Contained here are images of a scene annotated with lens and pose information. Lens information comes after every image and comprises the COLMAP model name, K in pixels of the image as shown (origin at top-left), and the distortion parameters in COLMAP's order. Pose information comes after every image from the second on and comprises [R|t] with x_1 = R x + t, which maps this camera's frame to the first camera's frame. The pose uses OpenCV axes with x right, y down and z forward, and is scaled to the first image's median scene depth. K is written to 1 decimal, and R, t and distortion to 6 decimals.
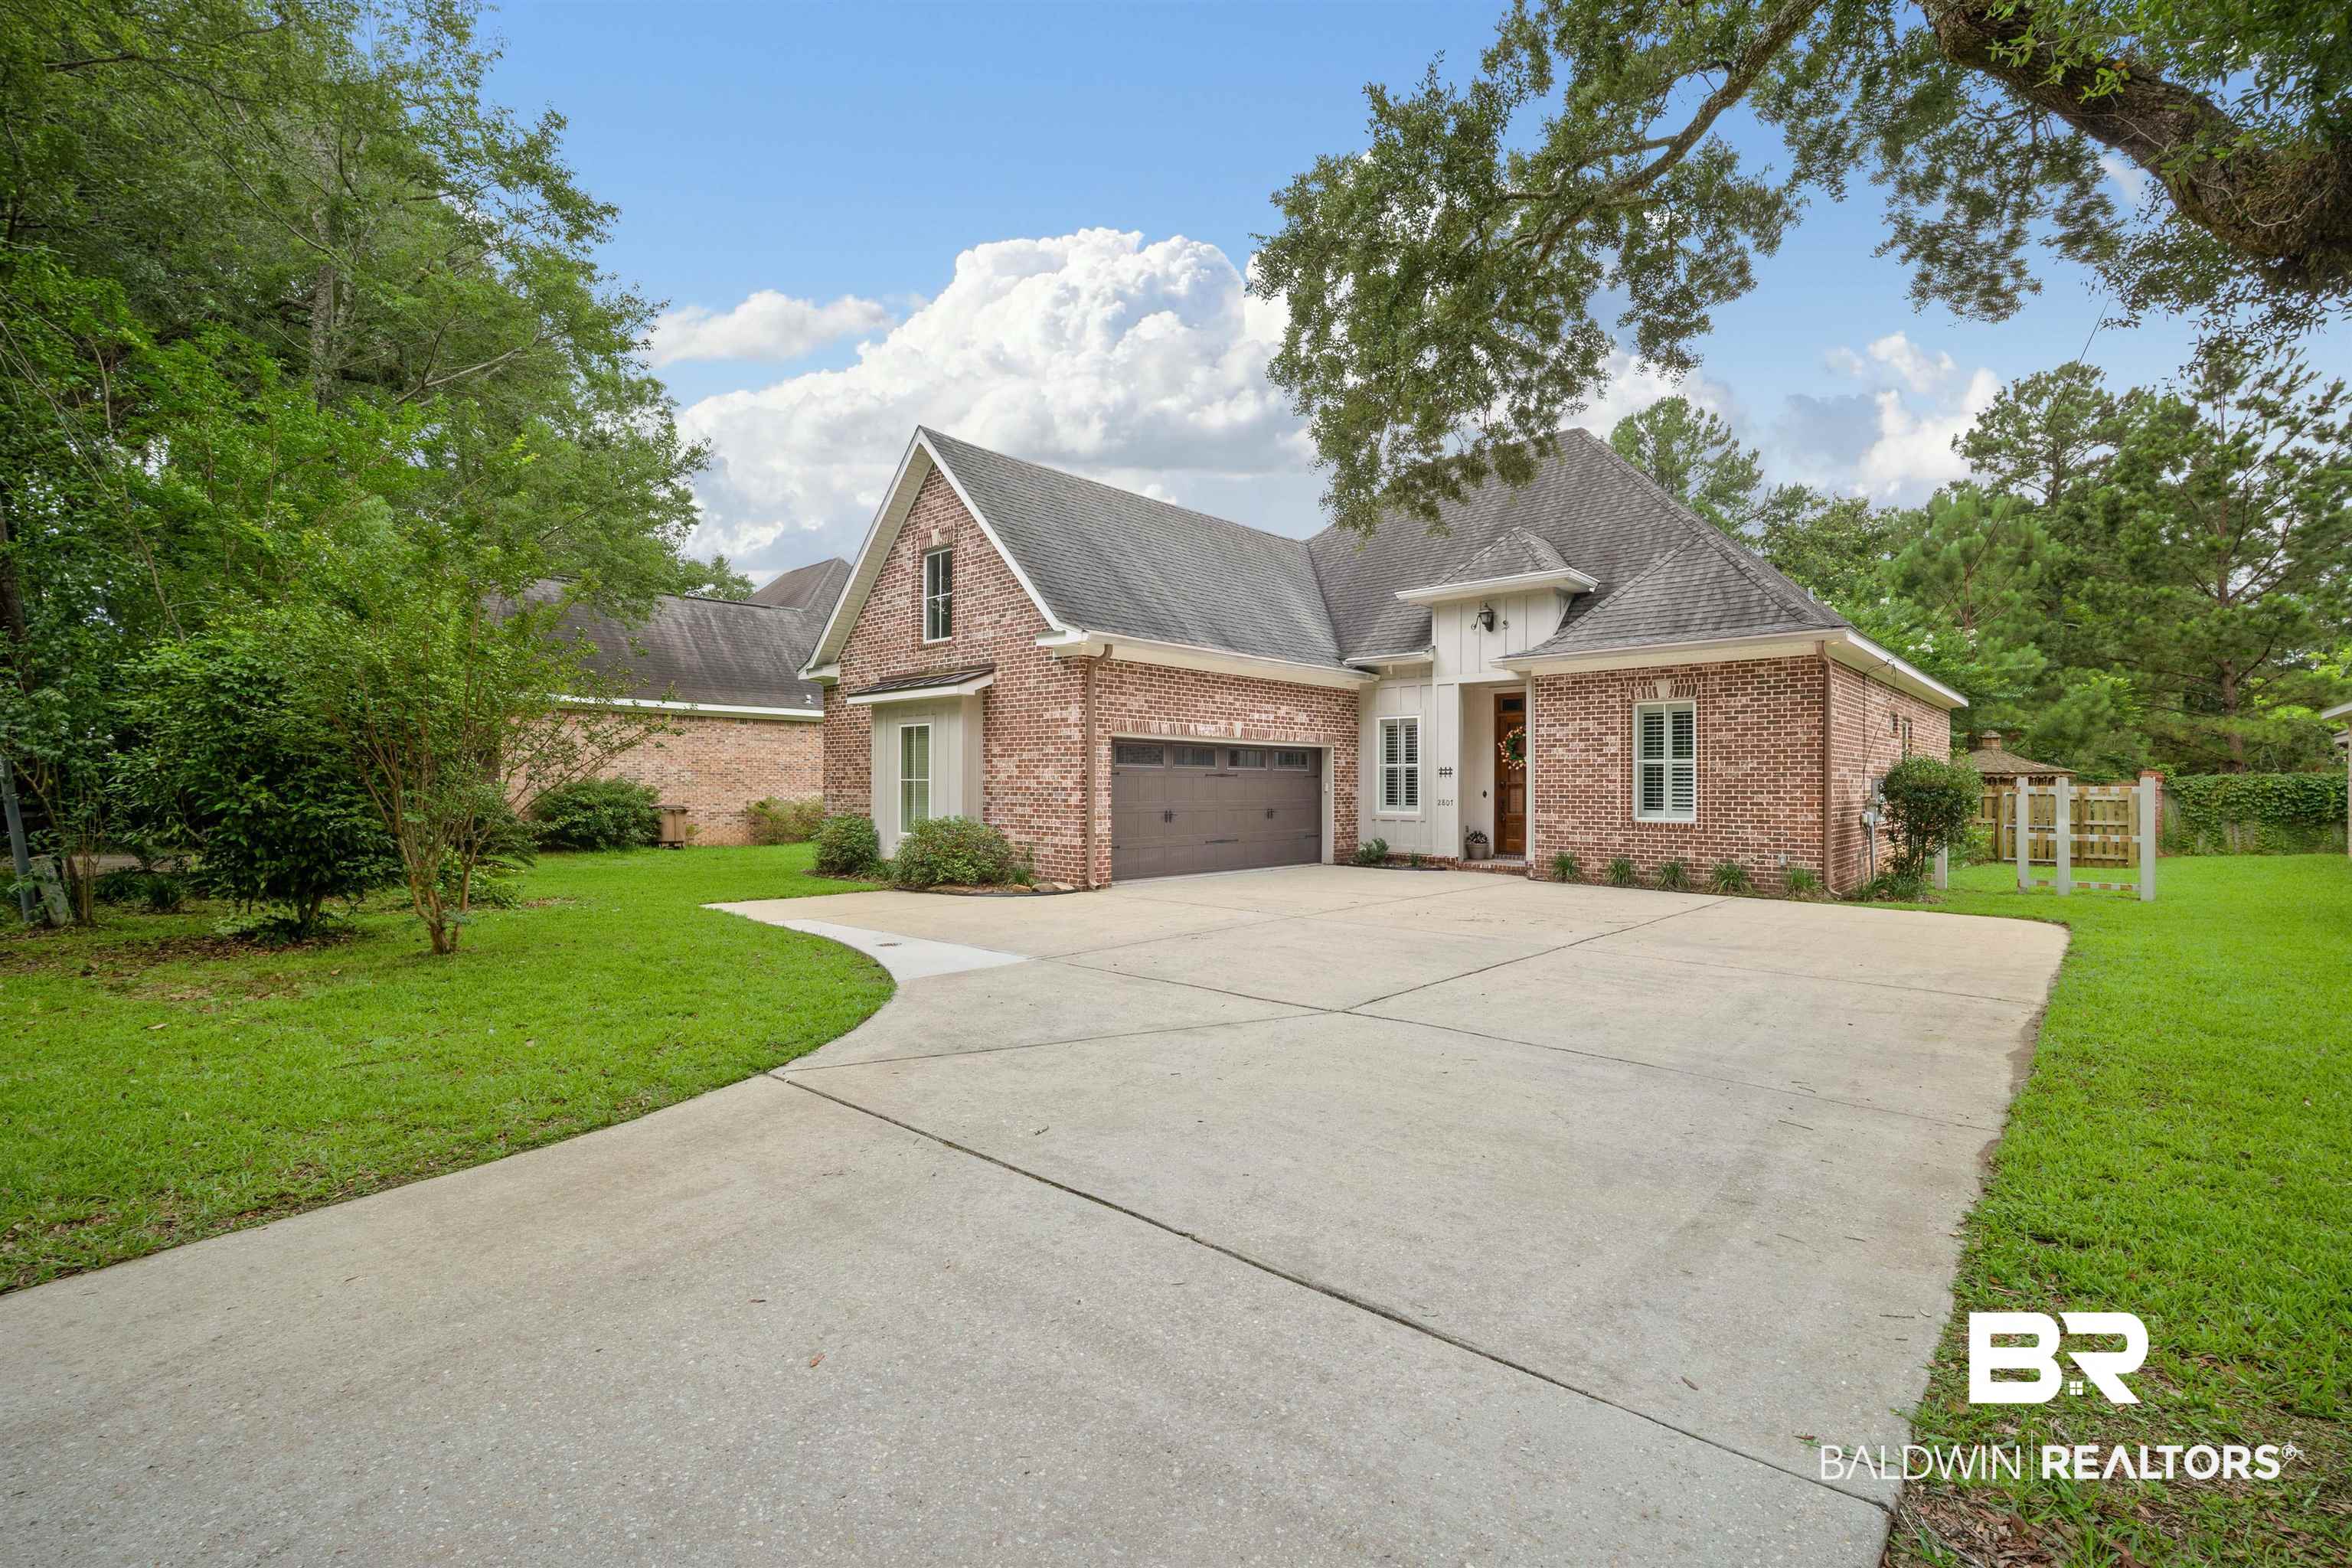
lens RADIAL K [[1037.6, 0, 1181.3], [0, 1037.6, 788.8], [0, 0, 1]] dist [-0.010055, 0.002968]
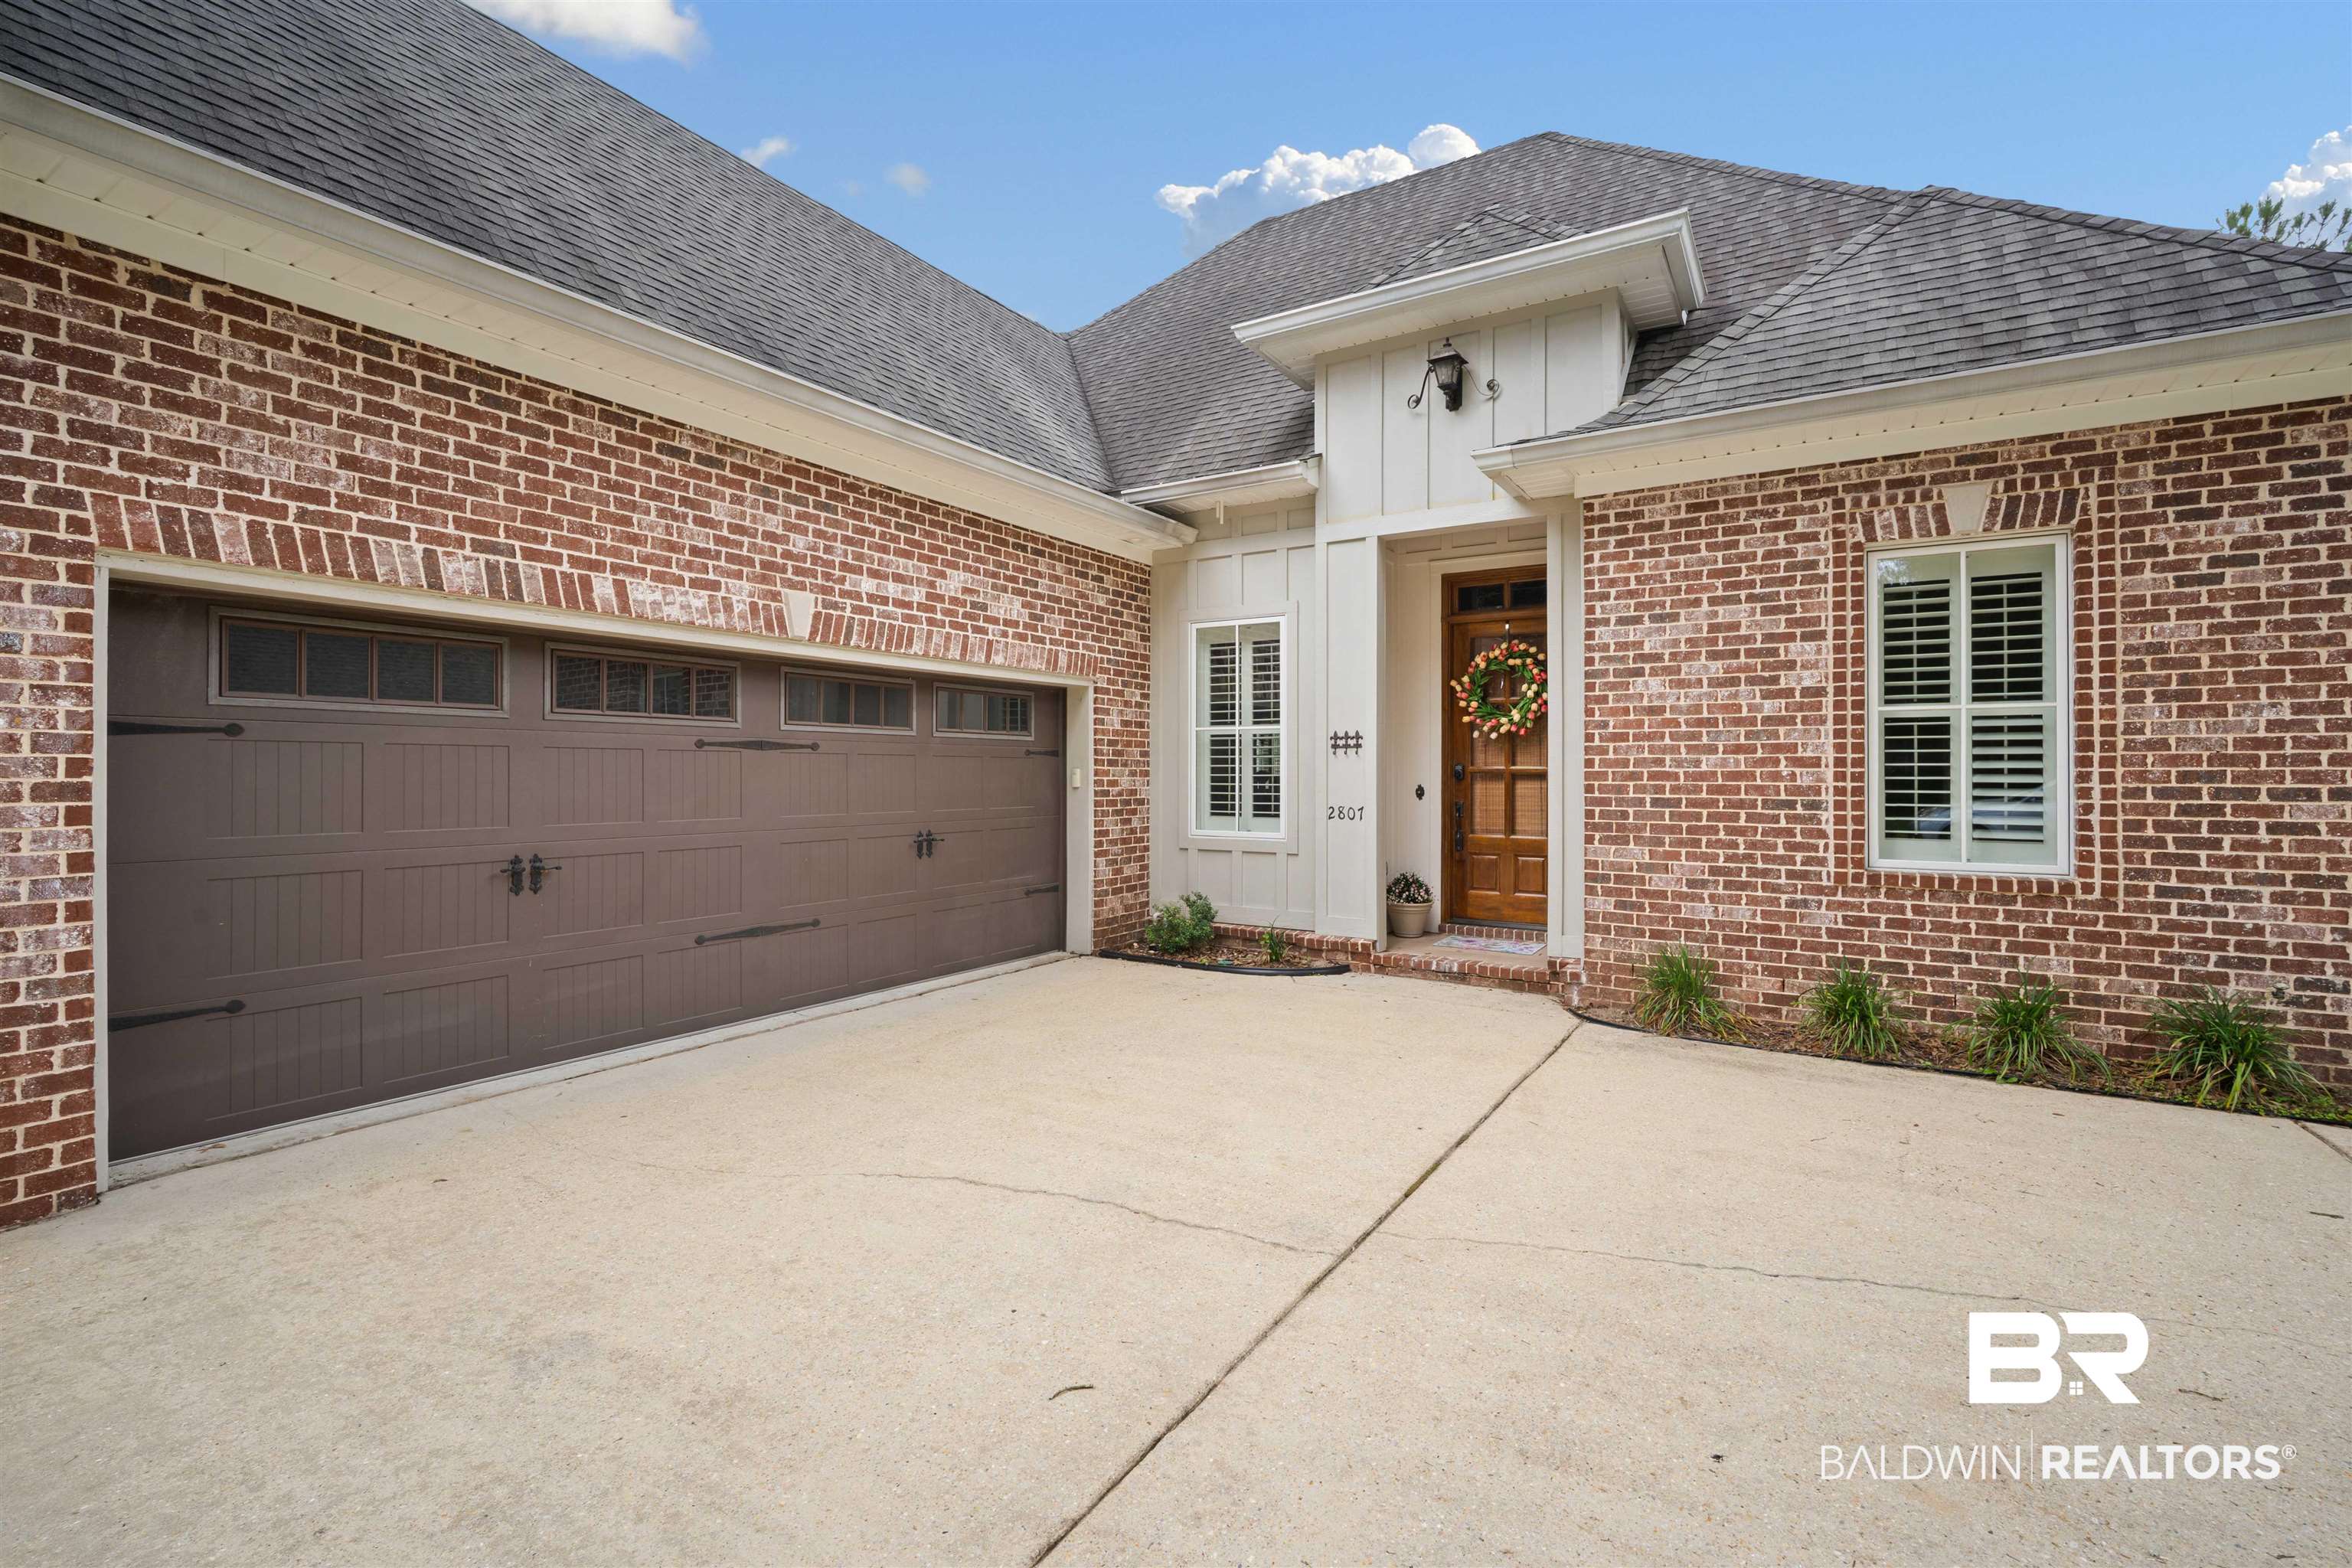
lens RADIAL K [[1037.6, 0, 1196.7], [0, 1037.6, 768.4], [0, 0, 1]] dist [-0.010055, 0.002968]
pose [[0.981287, 0.000611, 0.192550, 0.118278], [0.000864, 0.999971, -0.007575, -0.002383], [-0.192549, 0.007599, 0.981258, 0.630530]]
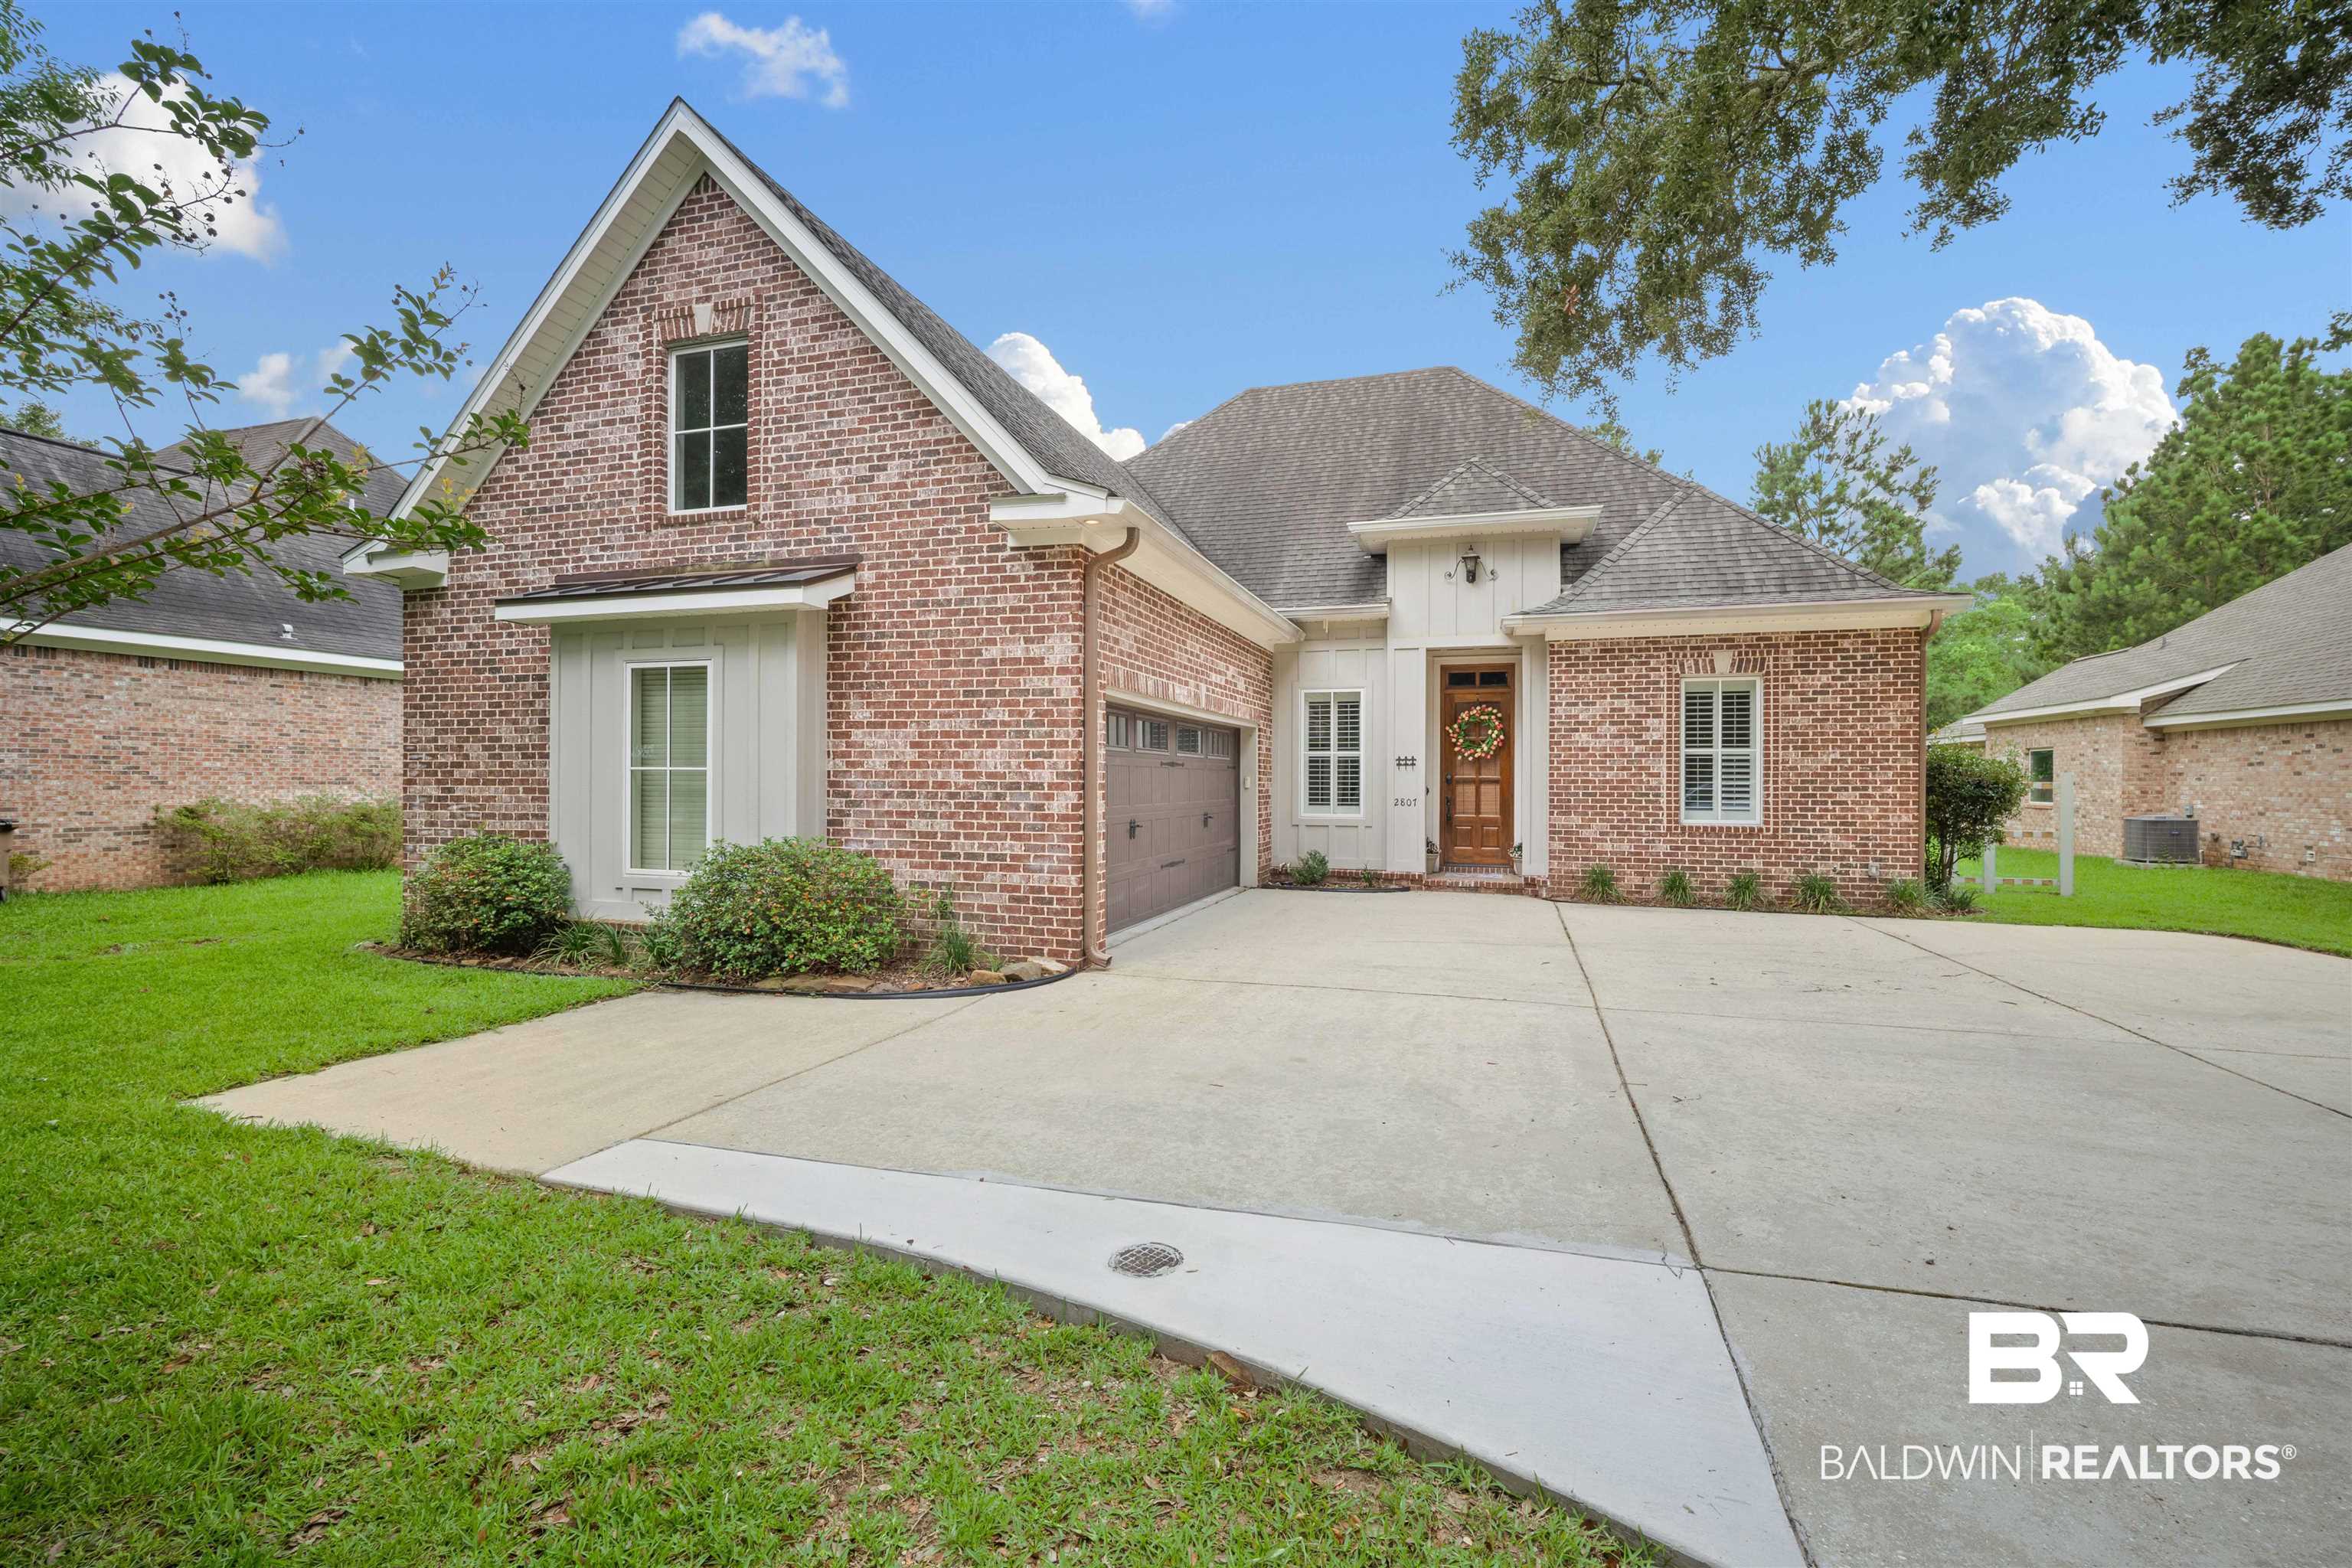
lens RADIAL K [[1037.6, 0, 1184.2], [0, 1037.6, 782.7], [0, 0, 1]] dist [-0.010055, 0.002968]
pose [[0.903257, 0.000077, 0.429099, -0.239988], [-0.000086, 1.000000, 0.000002, -0.001288], [-0.429099, -0.000039, 0.903257, 0.404080]]
